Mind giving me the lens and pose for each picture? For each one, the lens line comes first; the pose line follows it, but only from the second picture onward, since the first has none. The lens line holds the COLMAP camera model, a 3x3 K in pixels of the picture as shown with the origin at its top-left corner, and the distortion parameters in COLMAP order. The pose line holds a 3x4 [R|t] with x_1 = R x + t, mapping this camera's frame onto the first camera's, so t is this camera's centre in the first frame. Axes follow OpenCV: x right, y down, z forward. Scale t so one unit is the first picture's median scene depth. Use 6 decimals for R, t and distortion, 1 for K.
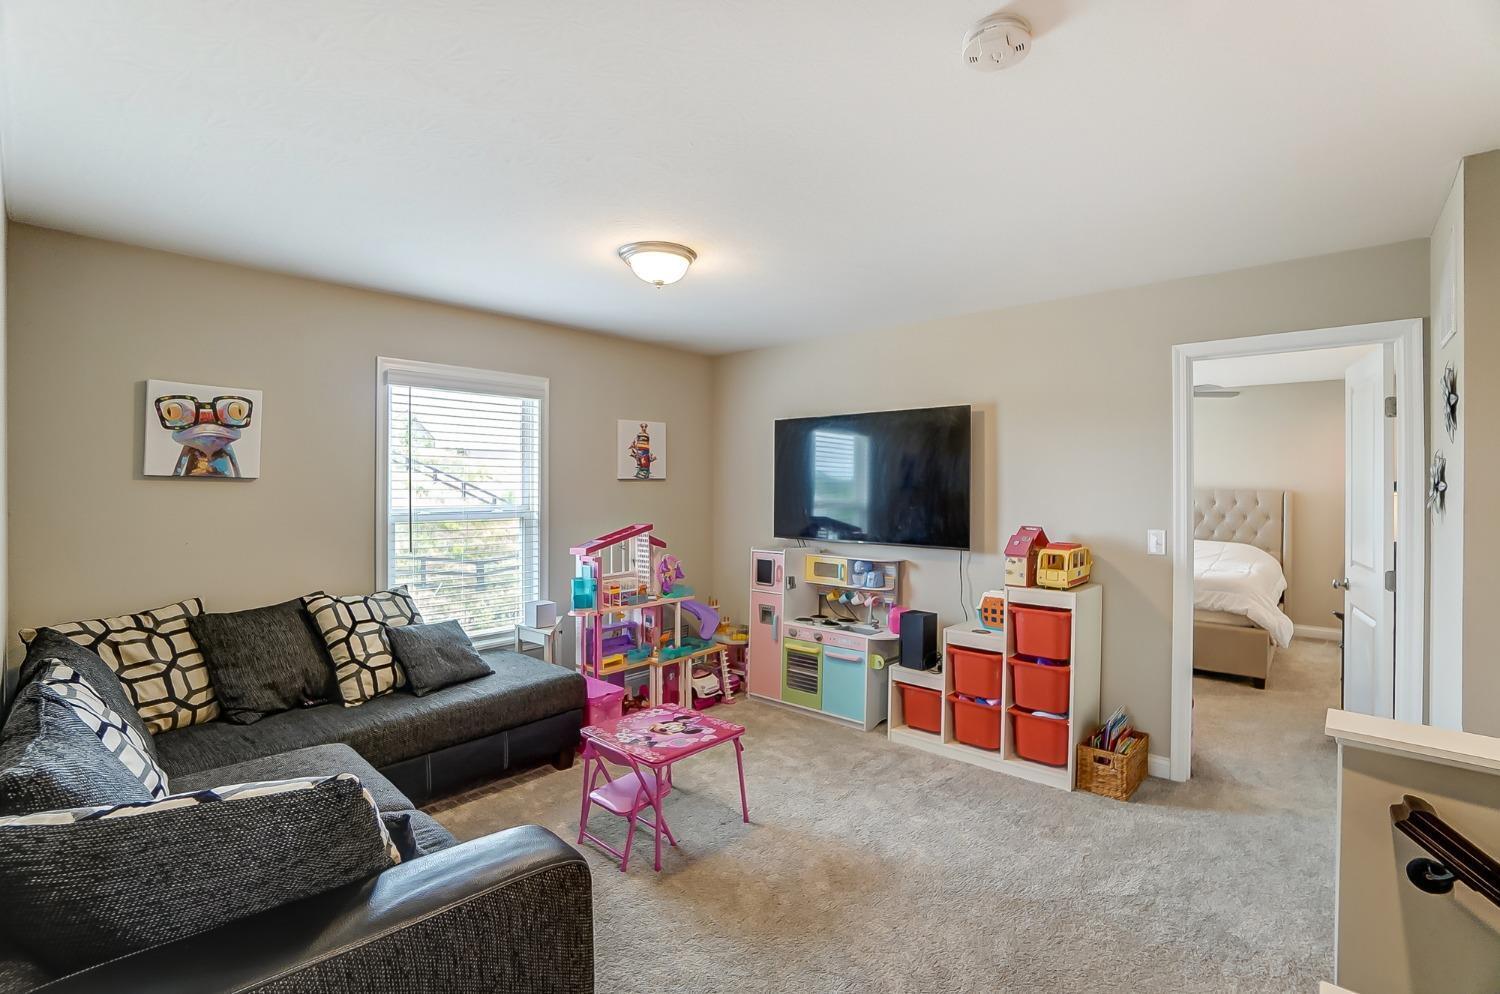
lens RADIAL K [[663.1, 0, 757.4], [0, 663.1, 481.3], [0, 0, 1]] dist [-0.063799, 0.023158]
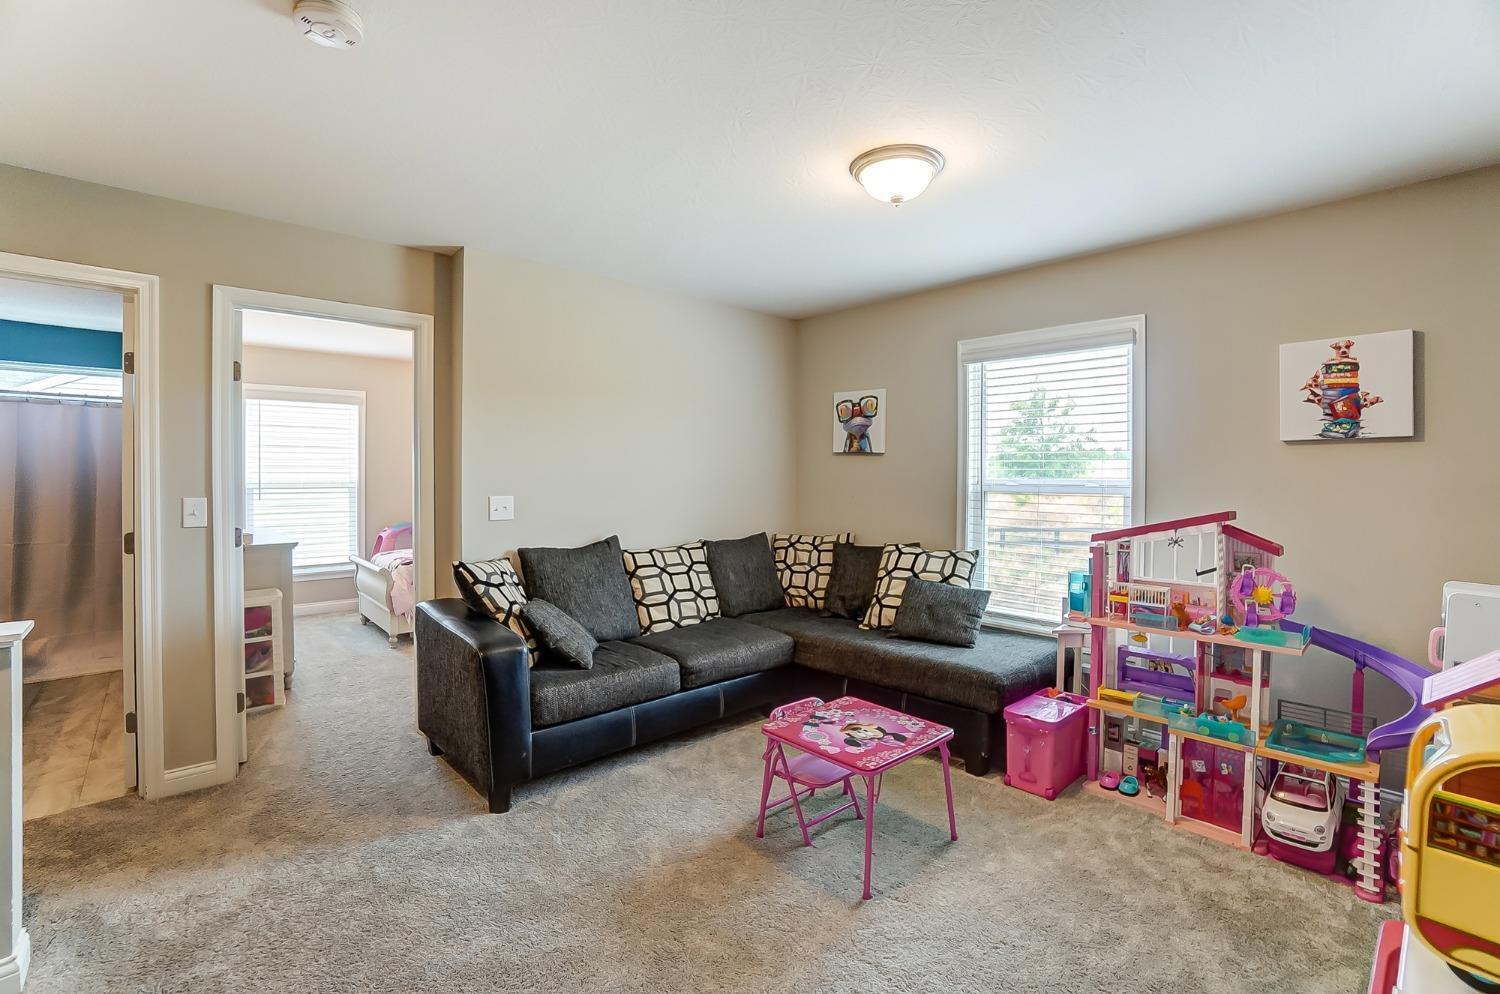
lens RADIAL K [[663.1, 0, 757.4], [0, 663.1, 481.3], [0, 0, 1]] dist [-0.063799, 0.023158]
pose [[-0.085517, 0.010792, -0.996278, 0.678003], [0.002043, 0.999941, 0.010656, 0.042097], [0.996335, -0.001124, -0.085534, 0.888782]]
